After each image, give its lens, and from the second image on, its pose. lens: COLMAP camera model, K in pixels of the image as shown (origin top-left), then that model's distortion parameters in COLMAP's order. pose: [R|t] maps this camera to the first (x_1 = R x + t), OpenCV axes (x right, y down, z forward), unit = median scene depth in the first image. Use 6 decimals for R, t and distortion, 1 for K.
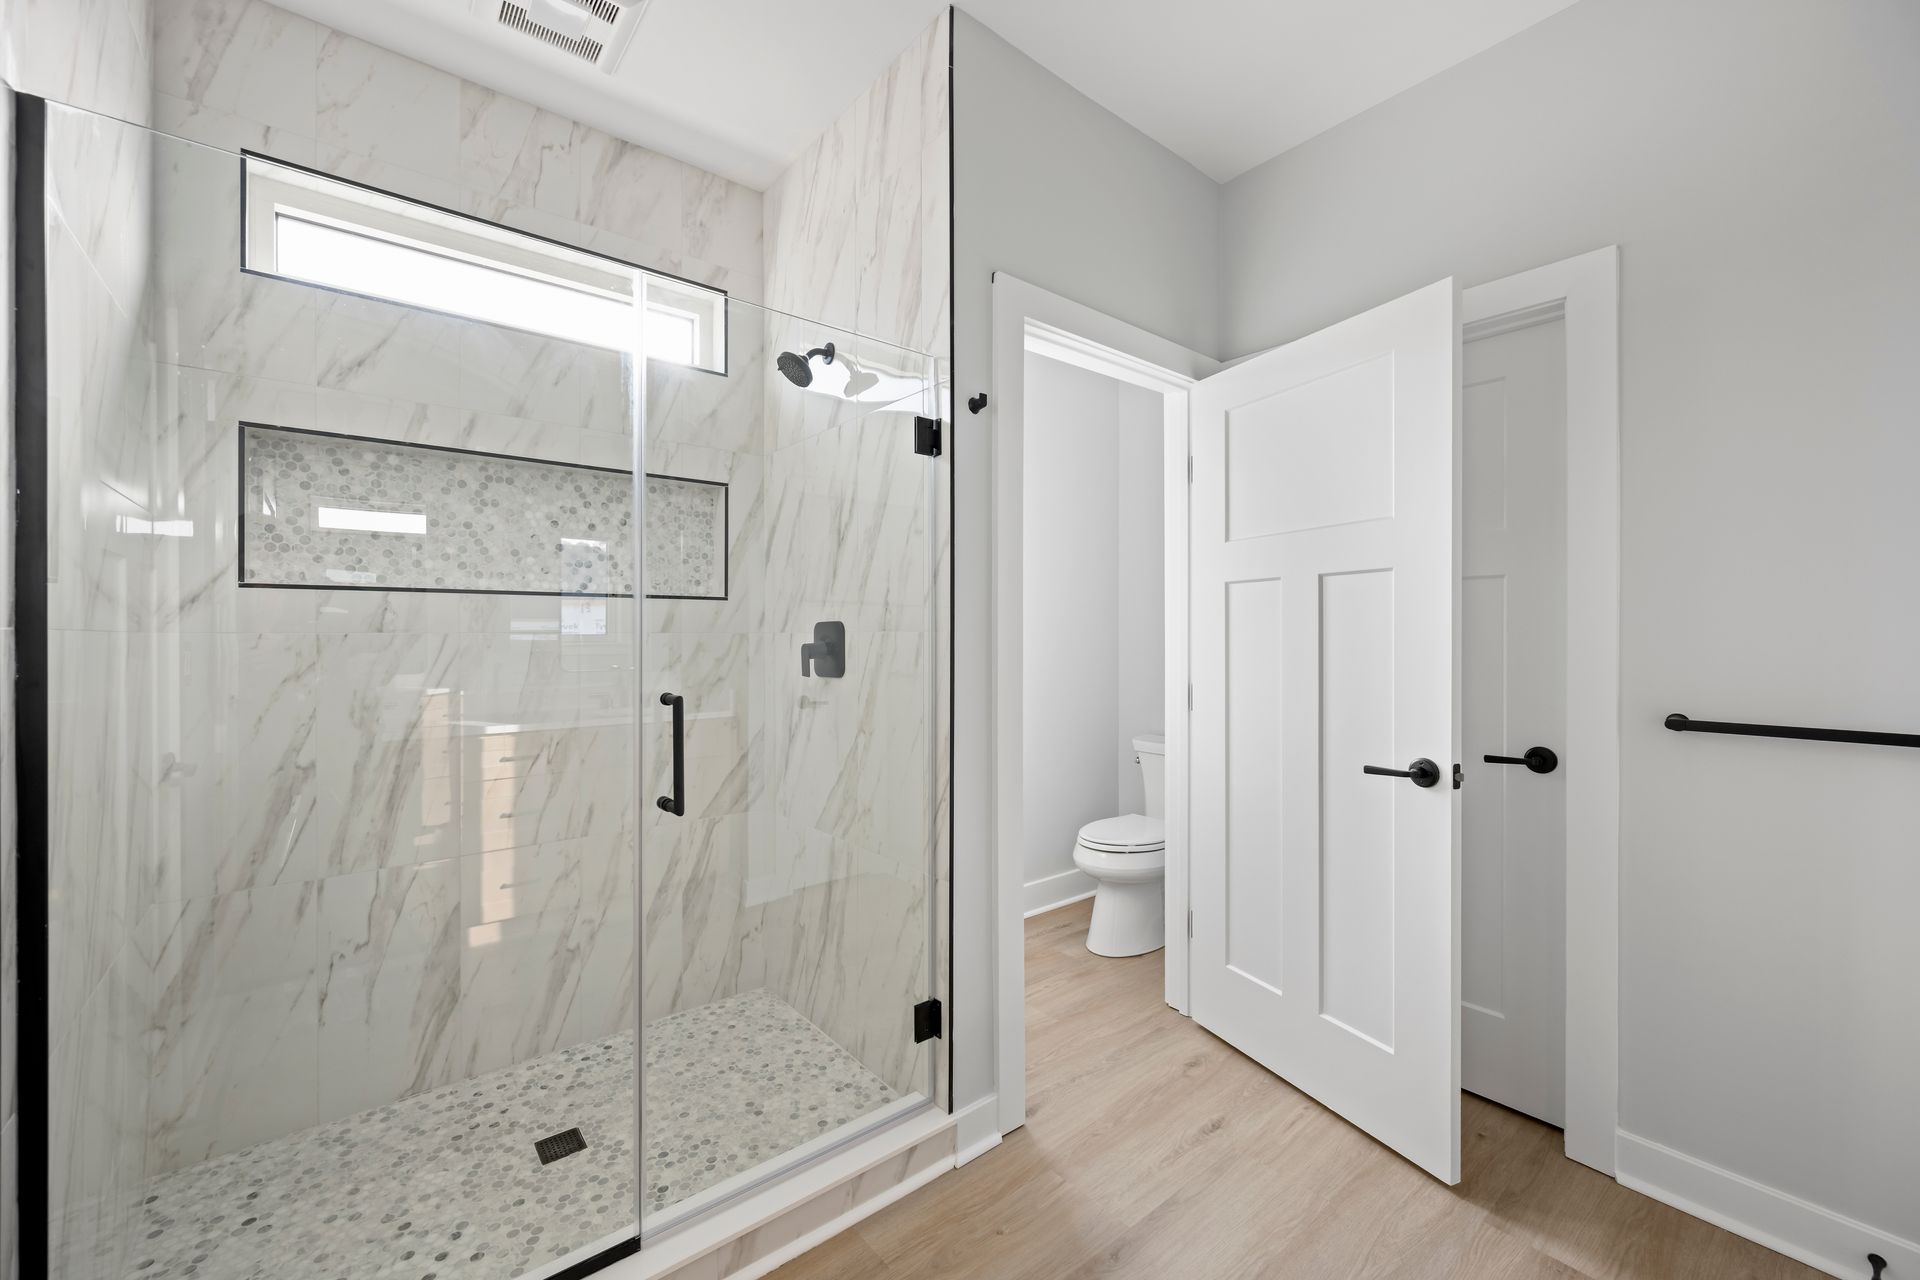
lens RADIAL K [[745.3, 0, 955.2], [0, 745.3, 631.2], [0, 0, 1]] dist [0.000119, 0.000034]
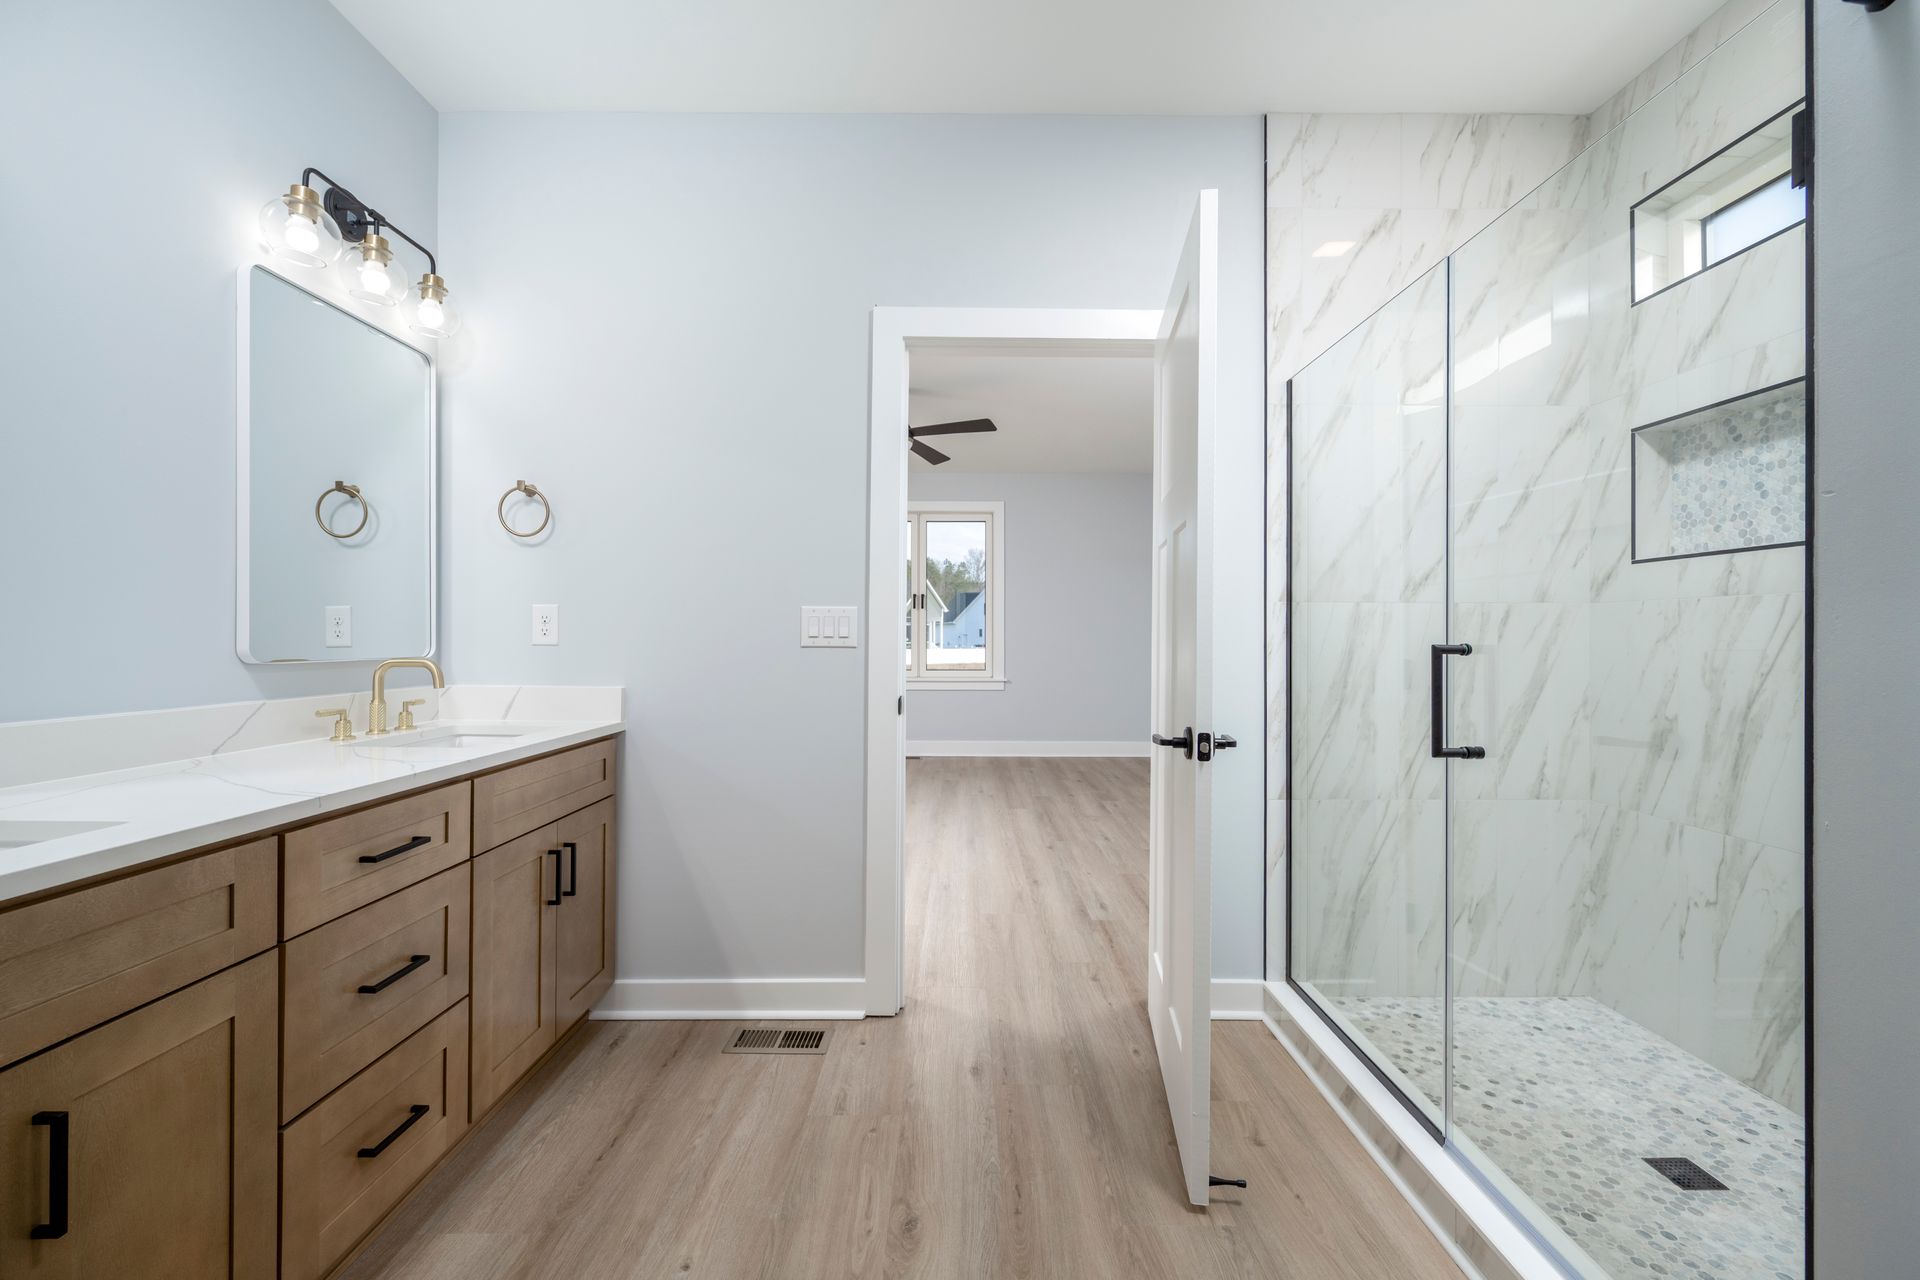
lens RADIAL K [[801.4, 0, 960.0], [0, 801.4, 640.0], [0, 0, 1]] dist [-0.002480, -0.000167]
pose [[-0.627100, 0.000989, -0.778938, 0.723159], [0.000924, 0.999999, 0.000525, 0.061621], [0.778938, -0.000390, -0.627101, 0.912328]]
